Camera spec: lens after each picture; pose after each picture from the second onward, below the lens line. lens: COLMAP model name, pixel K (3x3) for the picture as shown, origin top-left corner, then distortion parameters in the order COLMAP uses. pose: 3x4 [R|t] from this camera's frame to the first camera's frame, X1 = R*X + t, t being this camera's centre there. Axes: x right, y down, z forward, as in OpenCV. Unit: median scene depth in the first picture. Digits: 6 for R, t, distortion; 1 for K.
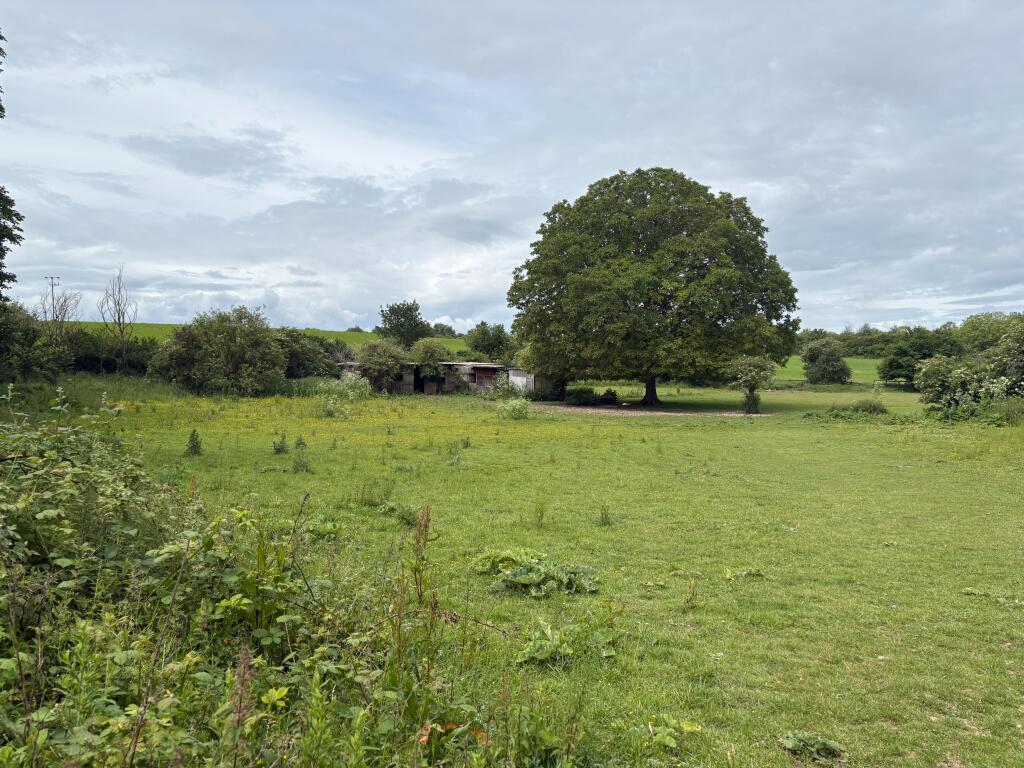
lens RADIAL K [[778.5, 0, 515.8], [0, 778.5, 390.8], [0, 0, 1]] dist [0.055468, -0.008247]
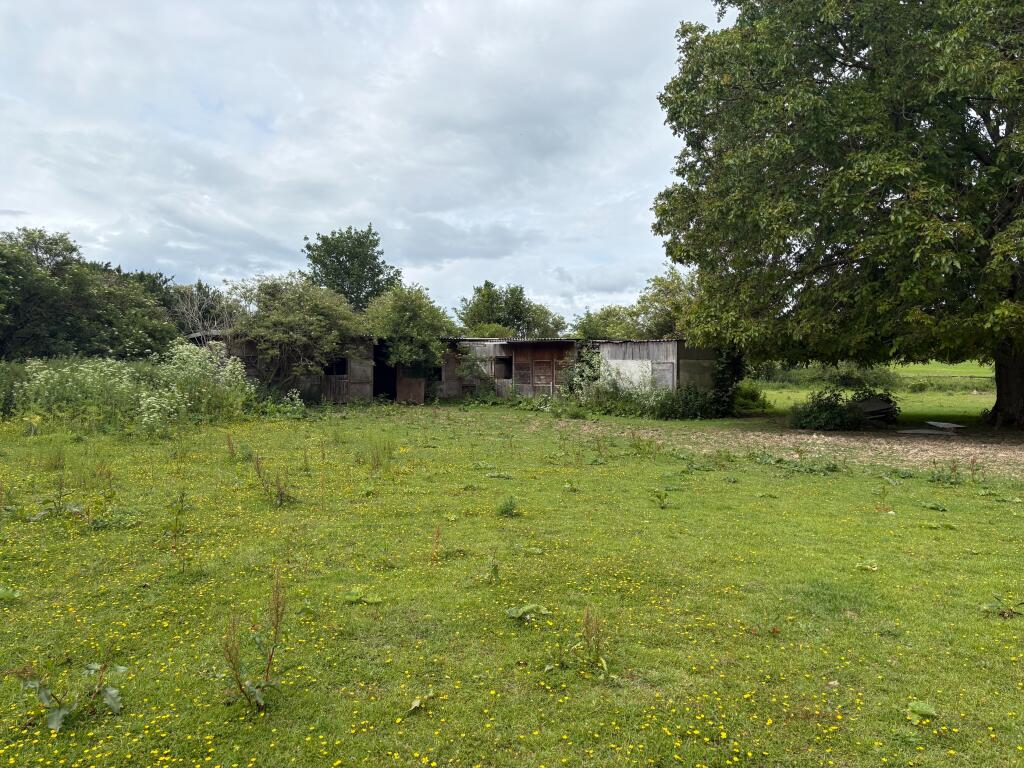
lens RADIAL K [[778.5, 0, 515.8], [0, 778.5, 390.8], [0, 0, 1]] dist [0.055468, -0.008247]
pose [[0.998205, -0.007582, 0.059402, -0.077454], [0.008450, 0.999861, -0.014382, 0.003526], [-0.059284, 0.014858, 0.998131, 0.561843]]
